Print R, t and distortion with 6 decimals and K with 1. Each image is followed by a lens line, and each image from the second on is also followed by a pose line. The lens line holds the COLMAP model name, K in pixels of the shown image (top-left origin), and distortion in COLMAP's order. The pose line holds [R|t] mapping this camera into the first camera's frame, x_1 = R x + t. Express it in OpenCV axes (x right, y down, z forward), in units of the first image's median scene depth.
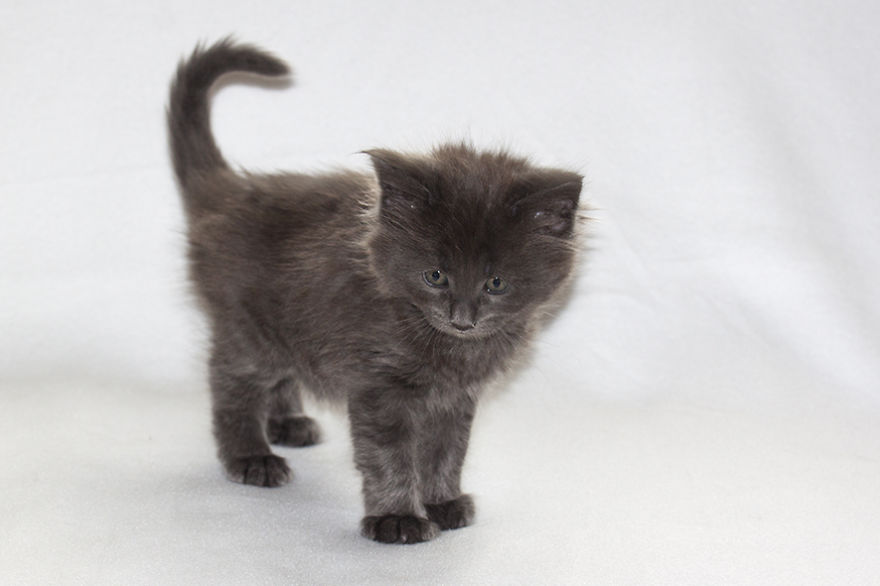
lens RADIAL K [[4172.7, 0, 440.0], [0, 4172.7, 293.0], [0, 0, 1]] dist [-1.587029, -108.310036]
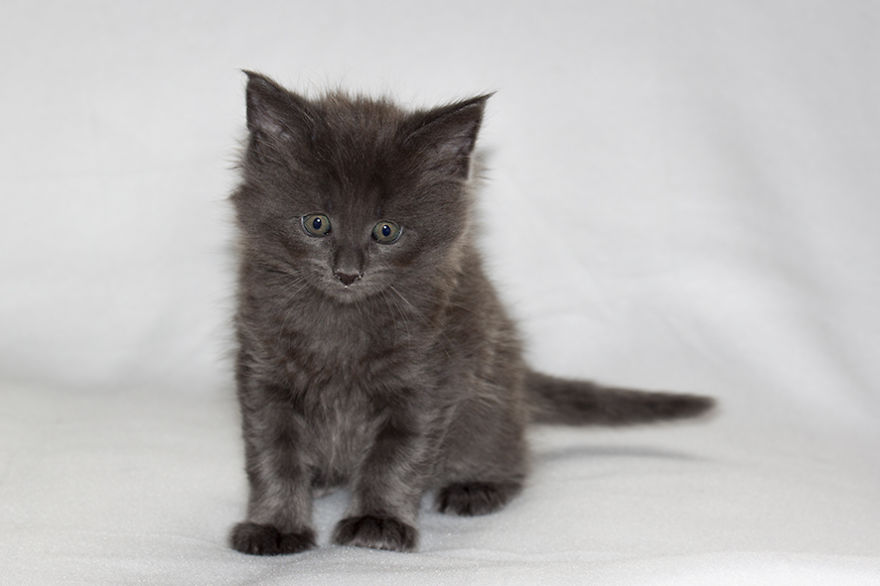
lens RADIAL K [[4172.7, 0, 440.0], [0, 4172.7, 293.0], [0, 0, 1]] dist [-1.587029, -108.310036]
pose [[0.999679, 0.006856, 0.024380, 0.003368], [-0.007415, 0.999711, 0.022881, -0.009055], [-0.024216, -0.023054, 0.999441, 0.120553]]
